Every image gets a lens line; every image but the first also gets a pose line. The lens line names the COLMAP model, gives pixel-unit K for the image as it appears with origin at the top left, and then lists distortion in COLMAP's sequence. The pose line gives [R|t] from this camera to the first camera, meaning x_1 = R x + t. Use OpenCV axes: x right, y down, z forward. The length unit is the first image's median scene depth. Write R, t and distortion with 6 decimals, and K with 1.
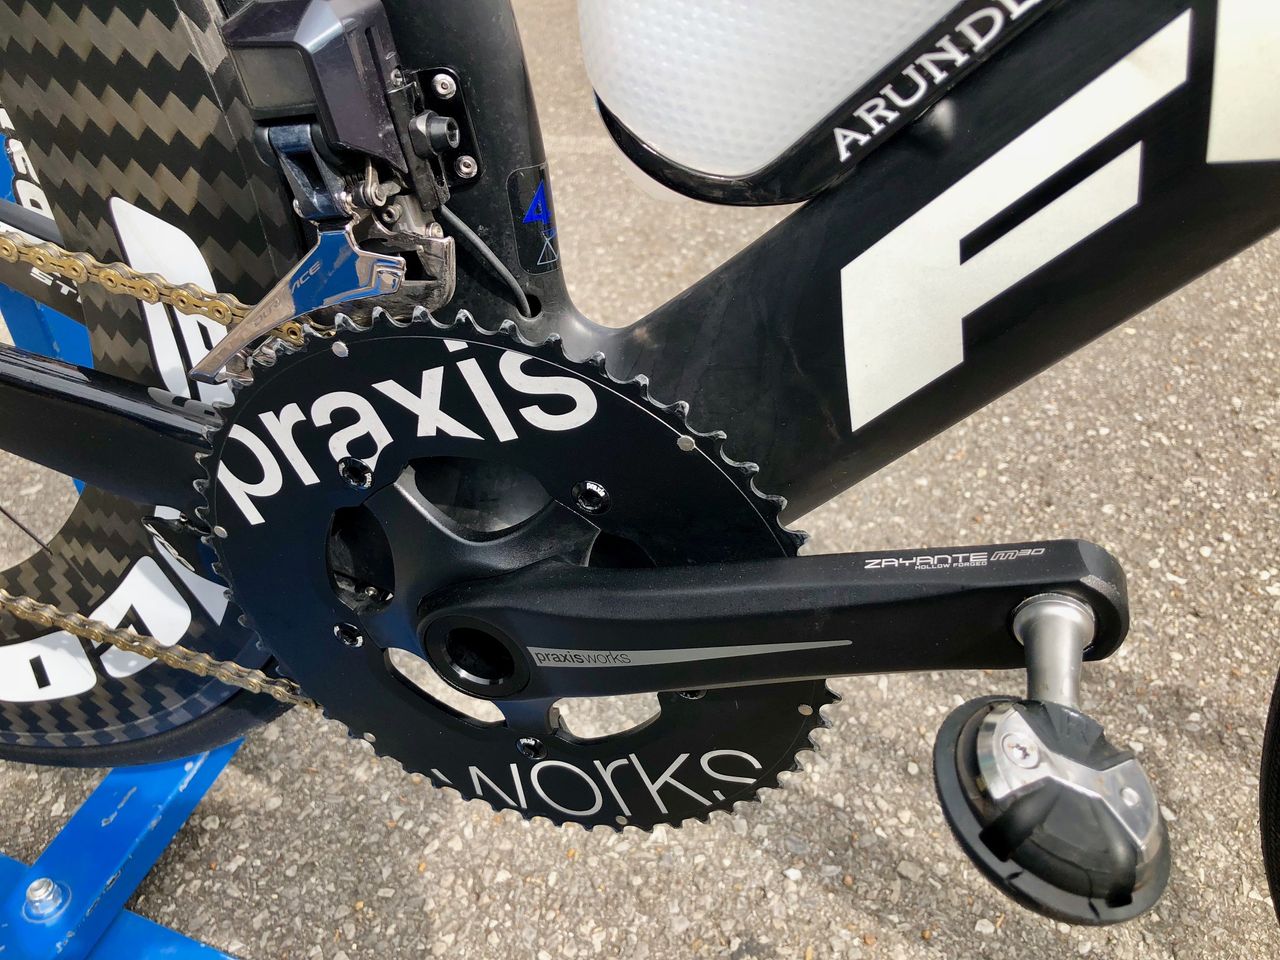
lens RADIAL K [[1035.4, 0, 640.0], [0, 1035.4, 480.0], [0, 0, 1]] dist [-0.014623, 0.008175]
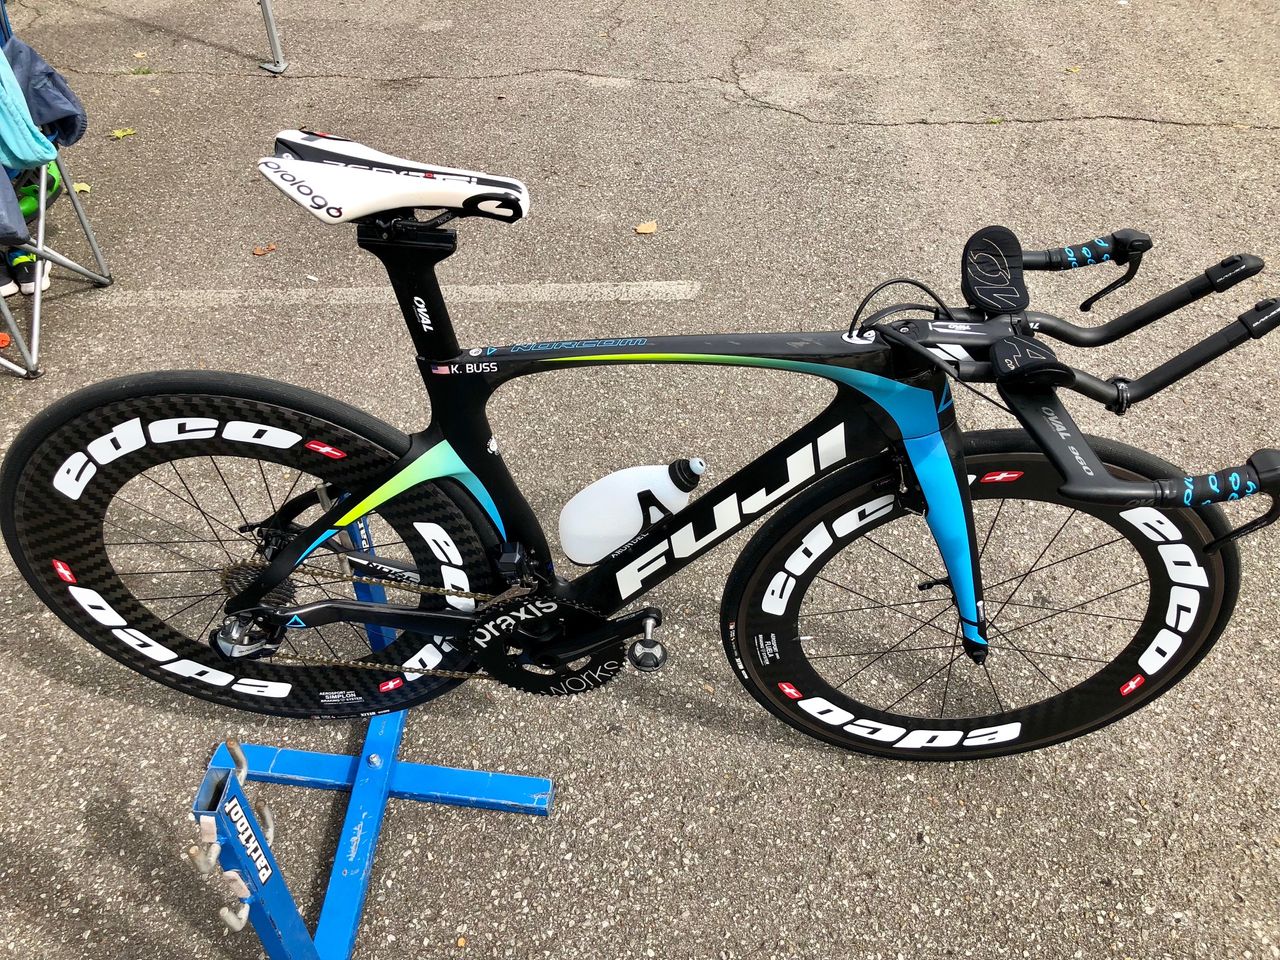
lens RADIAL K [[1035.4, 0, 640.0], [0, 1035.4, 480.0], [0, 0, 1]] dist [-0.014623, 0.008175]
pose [[0.969917, -0.166779, 0.177327, -0.212919], [0.143283, 0.980012, 0.138007, -0.608021], [-0.196800, -0.108447, 0.974428, -1.729063]]
